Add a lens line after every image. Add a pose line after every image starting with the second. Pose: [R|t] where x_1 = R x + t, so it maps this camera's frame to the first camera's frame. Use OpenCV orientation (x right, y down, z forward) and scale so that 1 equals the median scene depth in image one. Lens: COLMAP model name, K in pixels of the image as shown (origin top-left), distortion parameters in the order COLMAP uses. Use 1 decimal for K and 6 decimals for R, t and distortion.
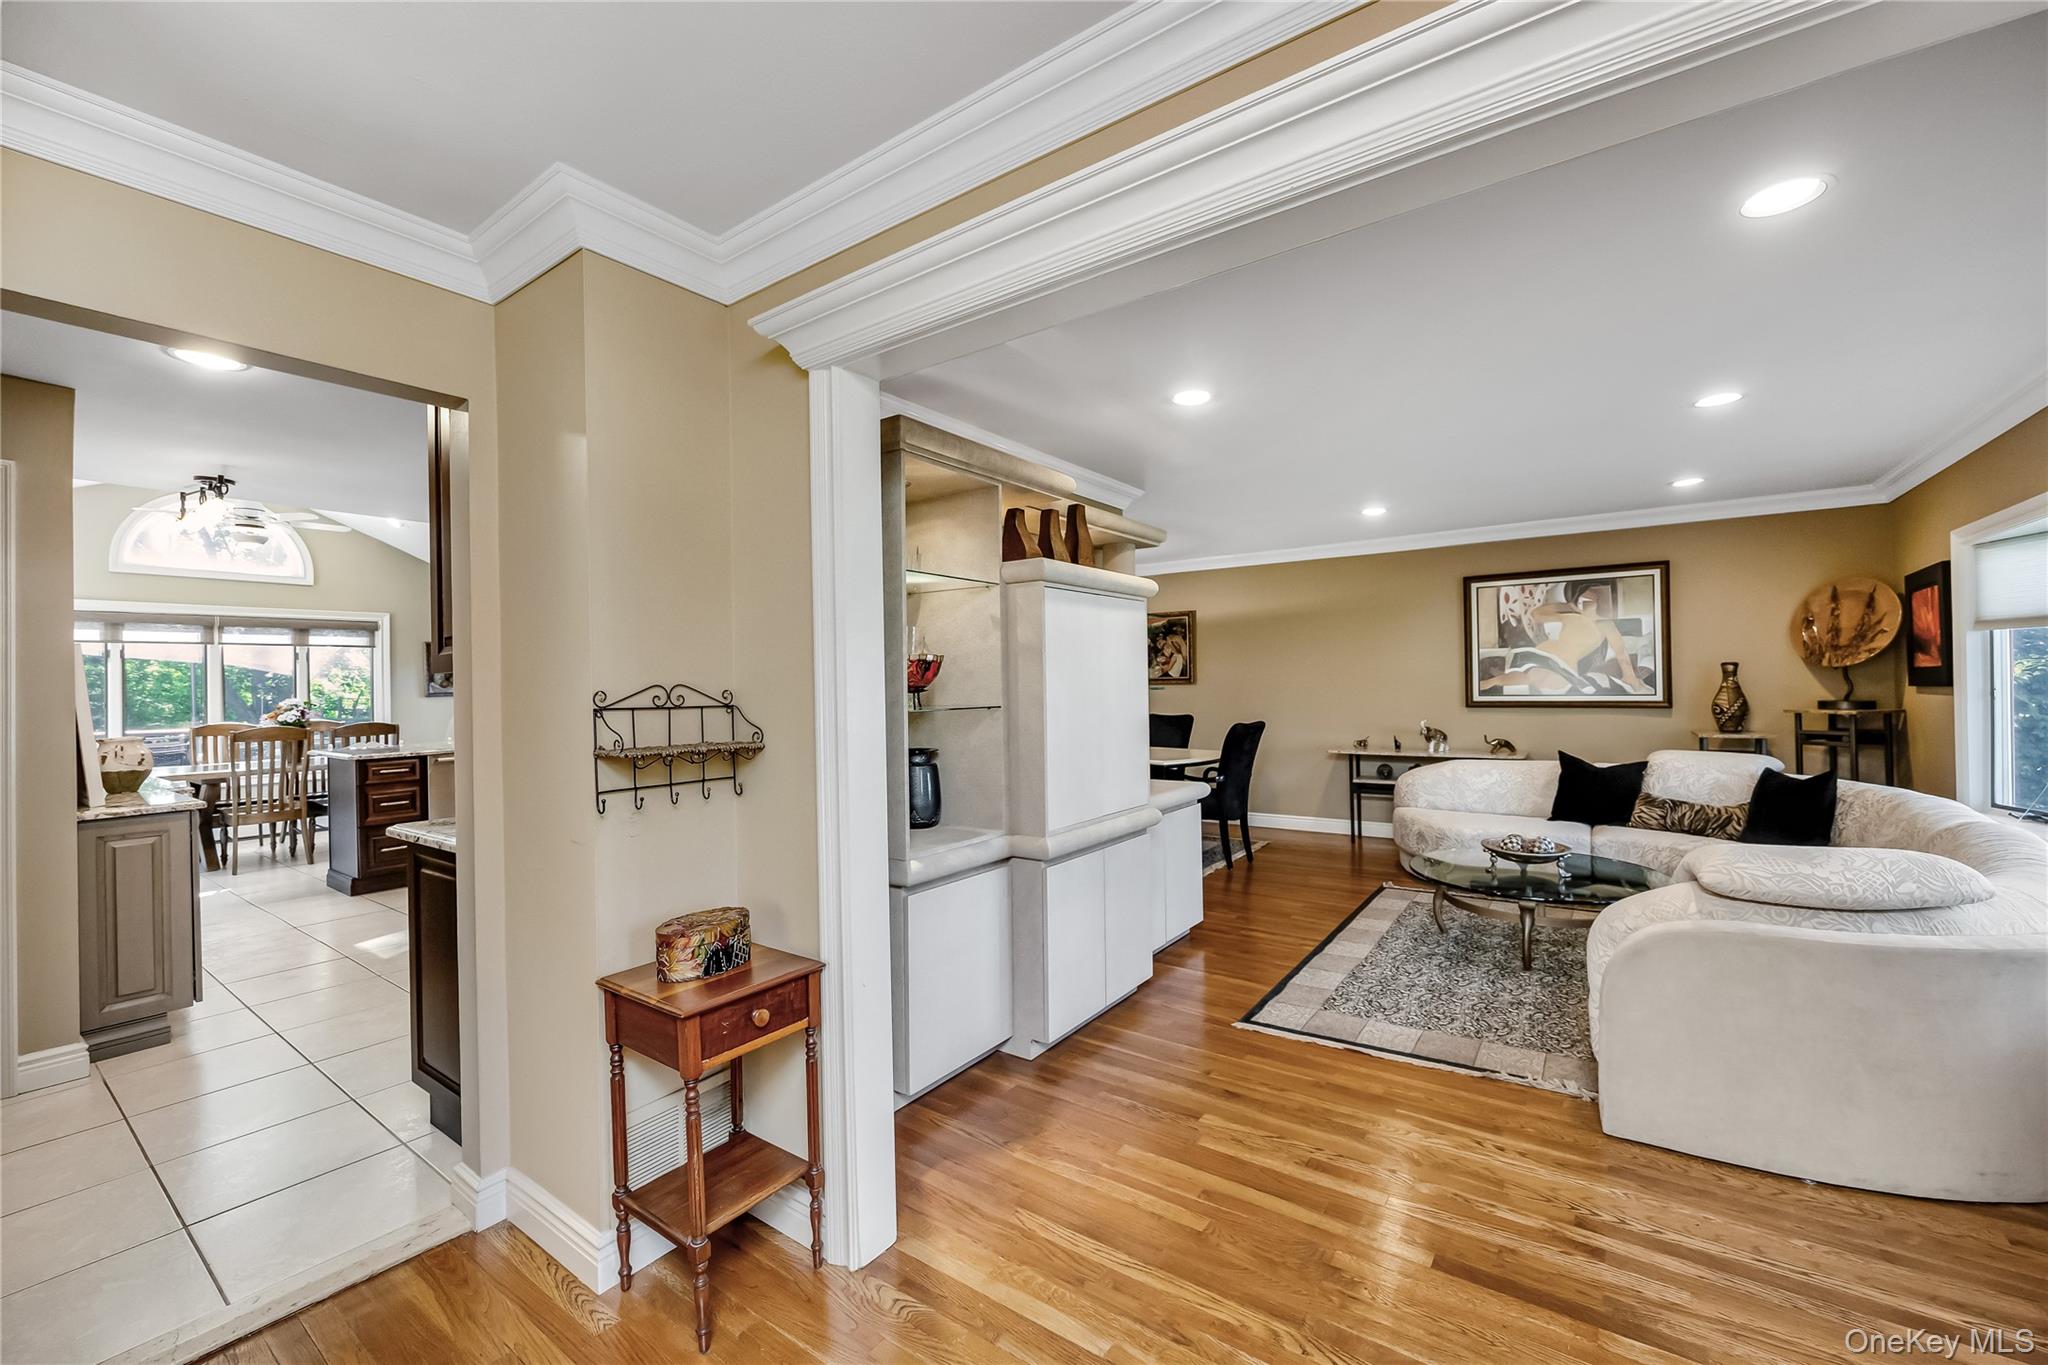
lens RADIAL K [[832.3, 0, 1033.1], [0, 832.3, 691.2], [0, 0, 1]] dist [-0.002849, -0.000367]
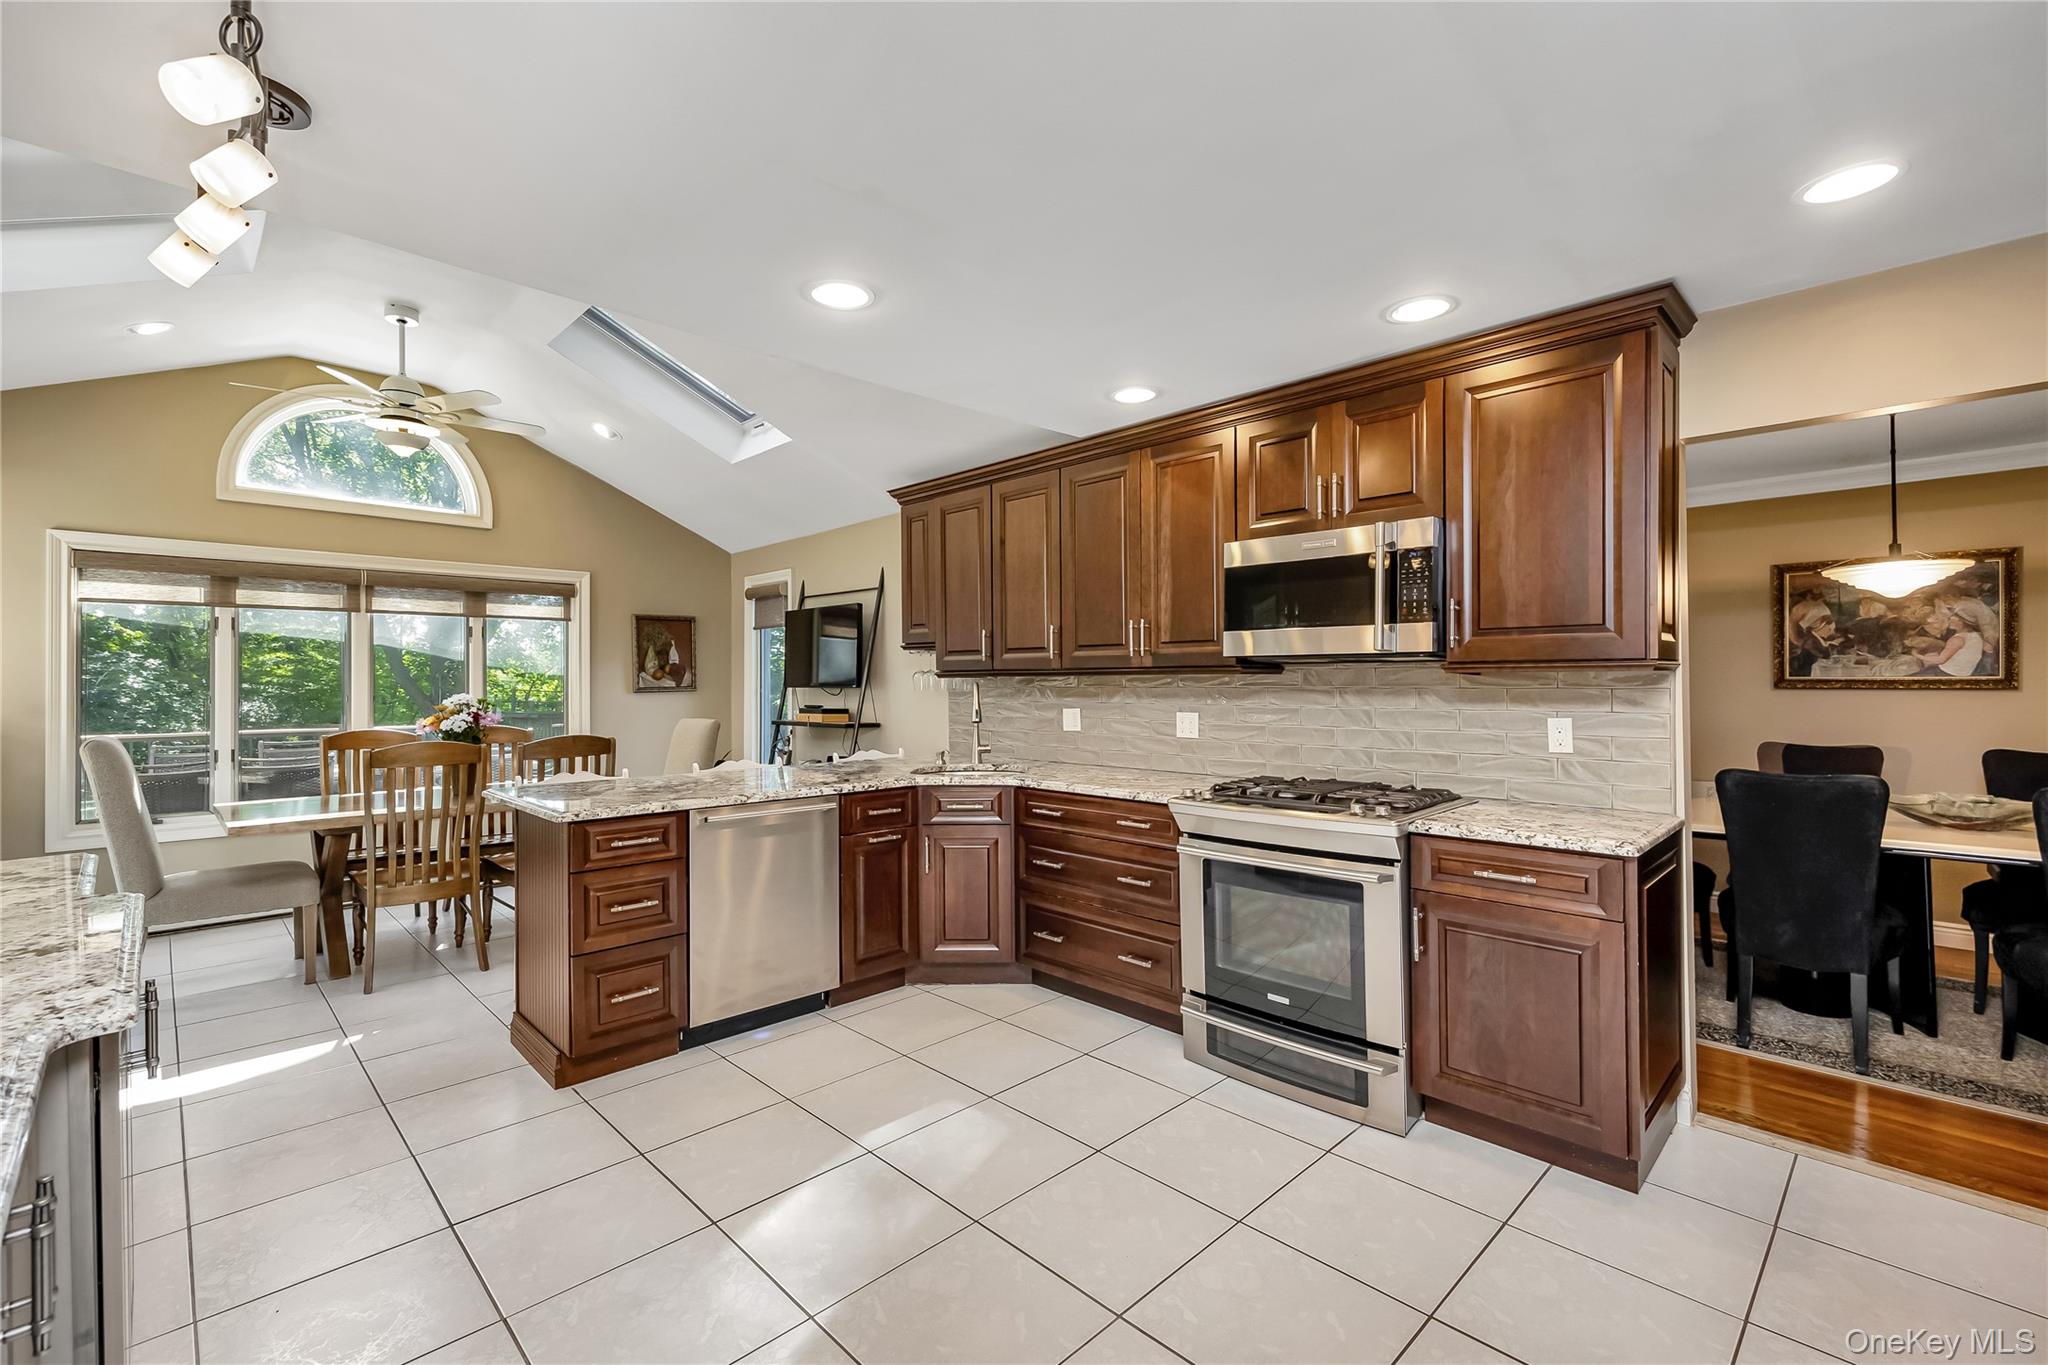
lens RADIAL K [[832.3, 0, 1025.0], [0, 832.3, 693.8], [0, 0, 1]] dist [-0.002849, -0.000367]
pose [[0.990001, 0.013770, -0.140387, -0.380716], [-0.013076, 0.999897, 0.005862, -0.000851], [0.140453, -0.003967, 0.990079, 0.436338]]
